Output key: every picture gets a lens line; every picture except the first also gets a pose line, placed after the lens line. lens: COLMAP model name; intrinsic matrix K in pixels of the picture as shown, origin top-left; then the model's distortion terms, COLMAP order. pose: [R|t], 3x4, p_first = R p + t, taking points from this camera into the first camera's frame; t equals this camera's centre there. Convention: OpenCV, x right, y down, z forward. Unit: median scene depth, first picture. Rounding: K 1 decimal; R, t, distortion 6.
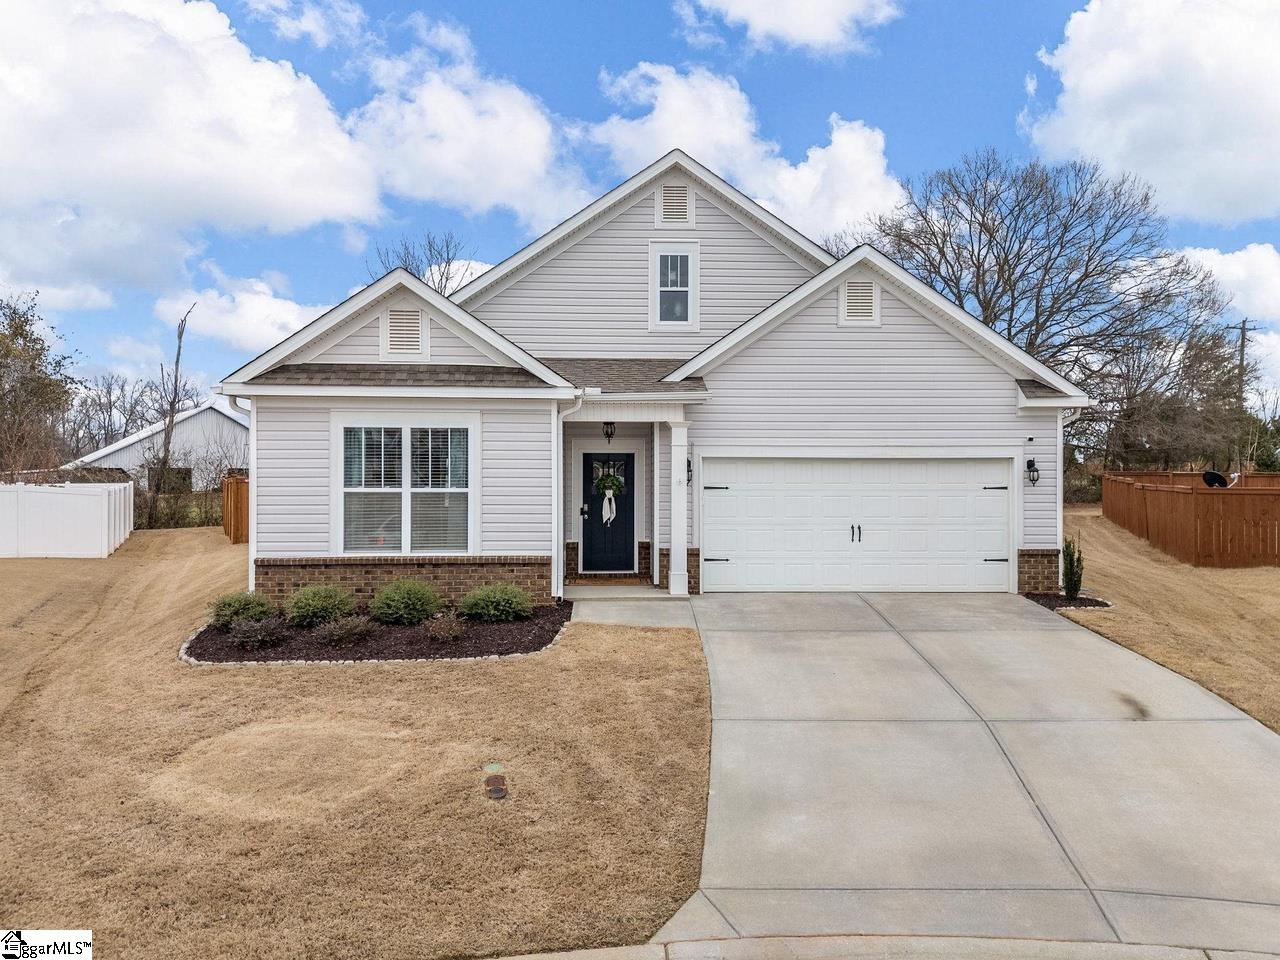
lens RADIAL K [[950.1, 0, 646.6], [0, 950.1, 485.5], [0, 0, 1]] dist [0.030988, -0.006267]
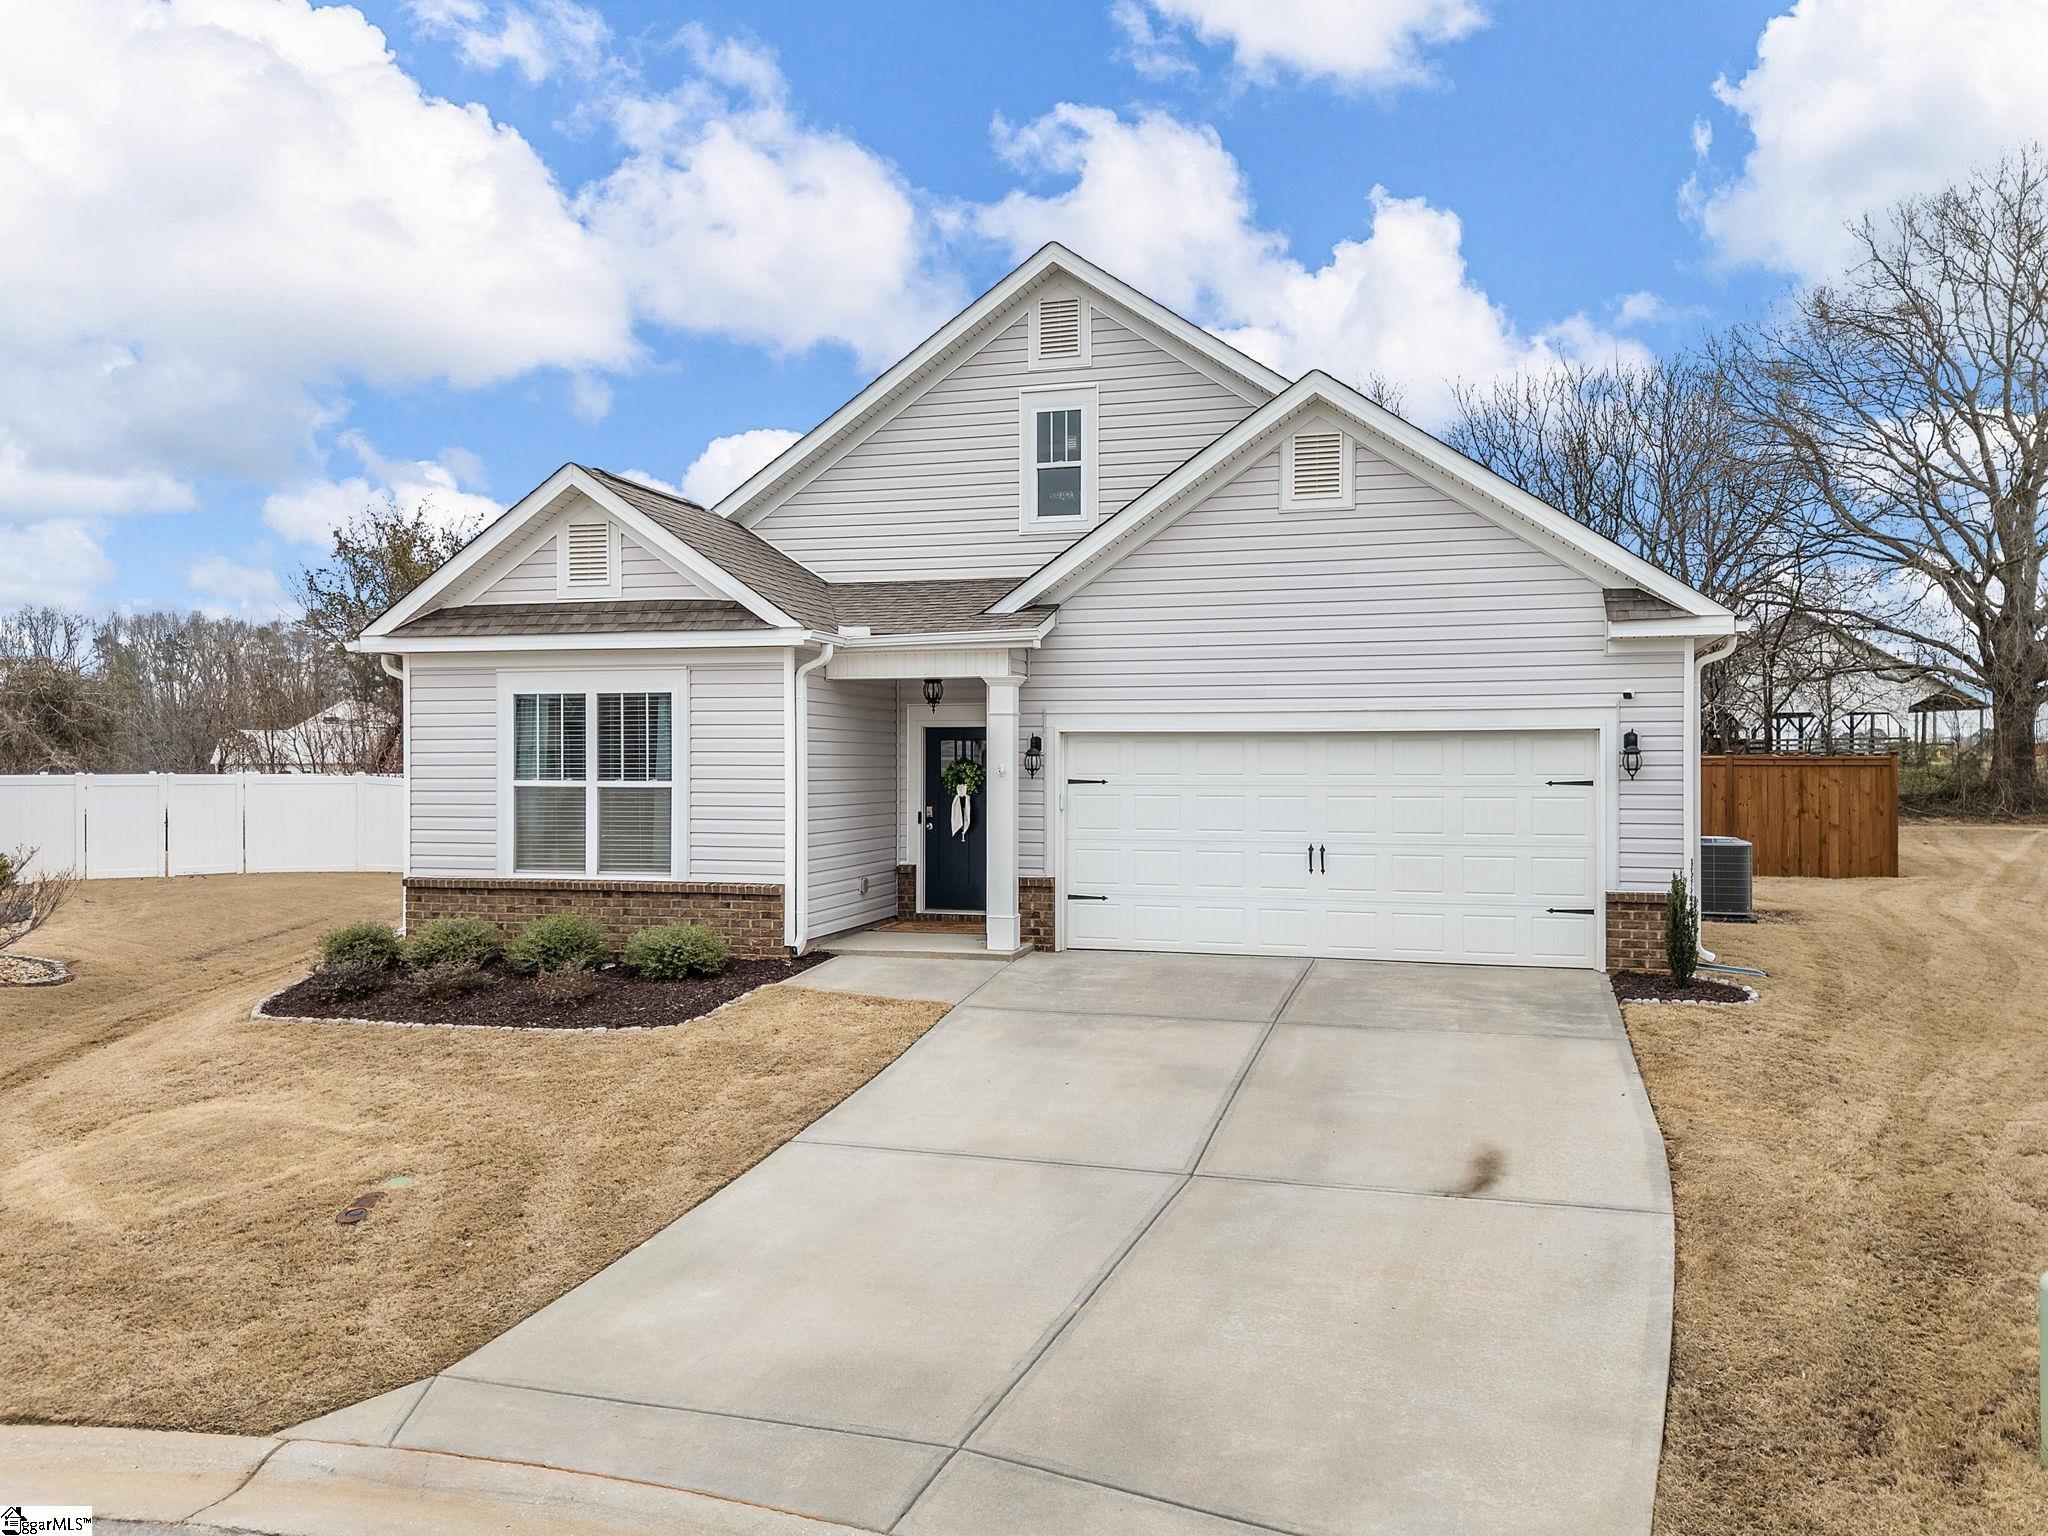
lens RADIAL K [[1520.2, 0, 1034.6], [0, 1520.2, 776.8], [0, 0, 1]] dist [0.030988, -0.006267]
pose [[0.950211, 0.001400, -0.311605, 0.395752], [-0.001458, 0.999999, 0.000048, -0.000782], [0.311605, 0.000408, 0.950212, 0.049955]]
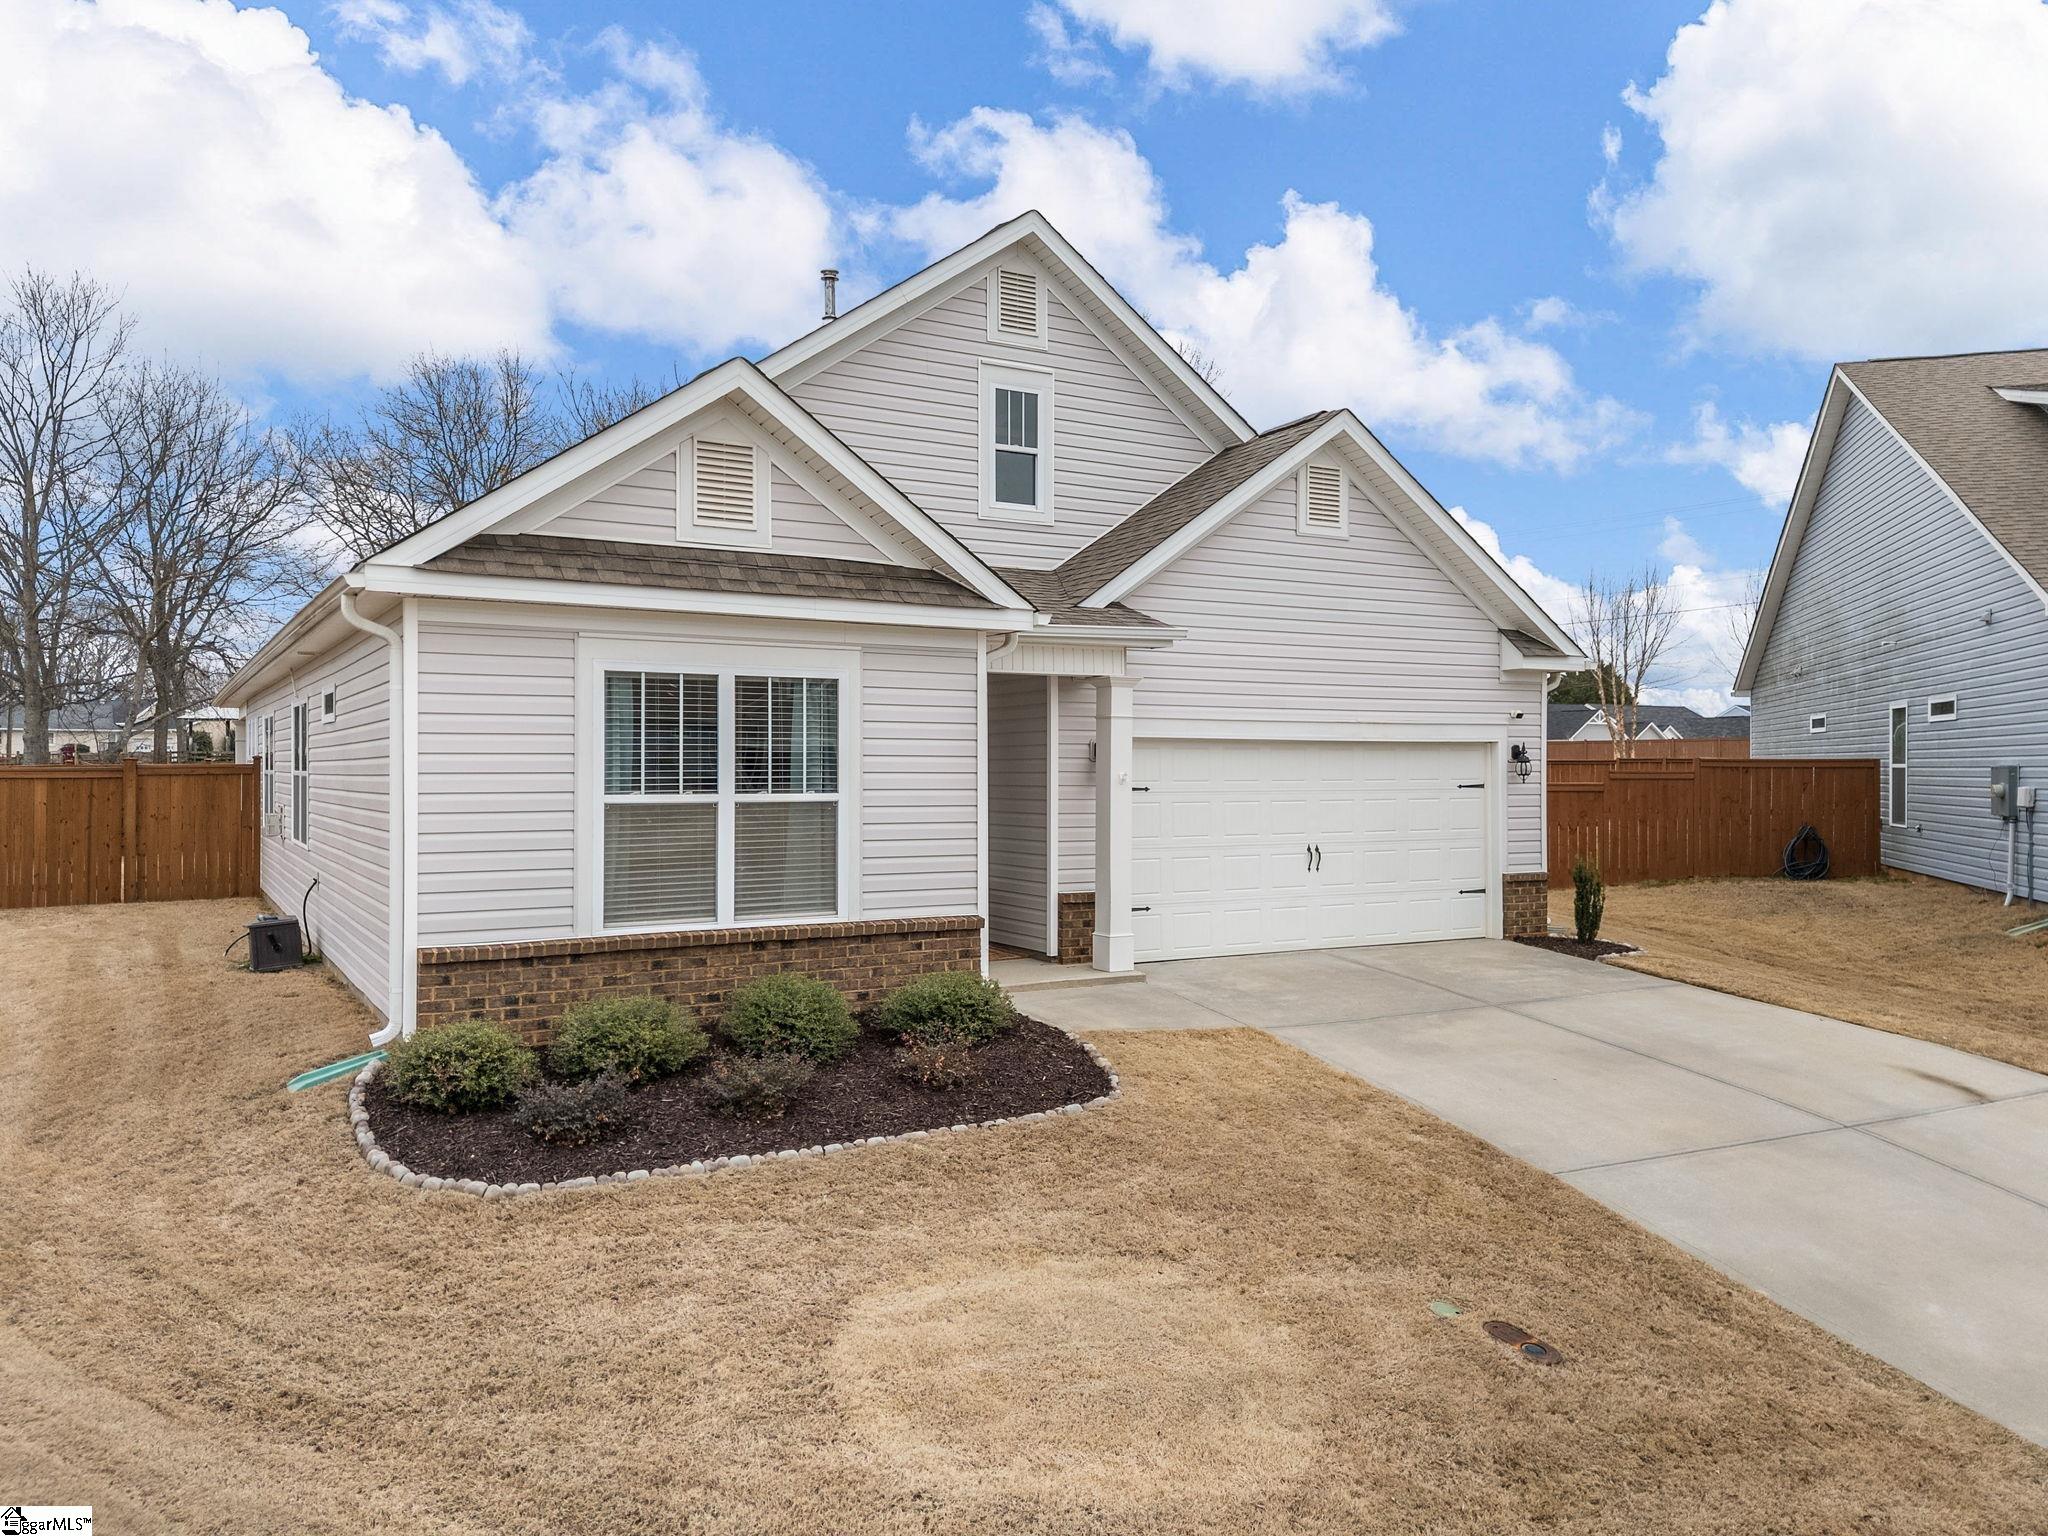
lens RADIAL K [[1514.0, 0, 1024.0], [0, 1514.0, 768.0], [0, 0, 1]] dist [0.028917, -0.000522]
pose [[0.884926, -0.000660, 0.465731, -0.486458], [0.003871, 0.999975, -0.005938, -0.005791], [-0.465715, 0.007058, 0.884906, 0.211215]]
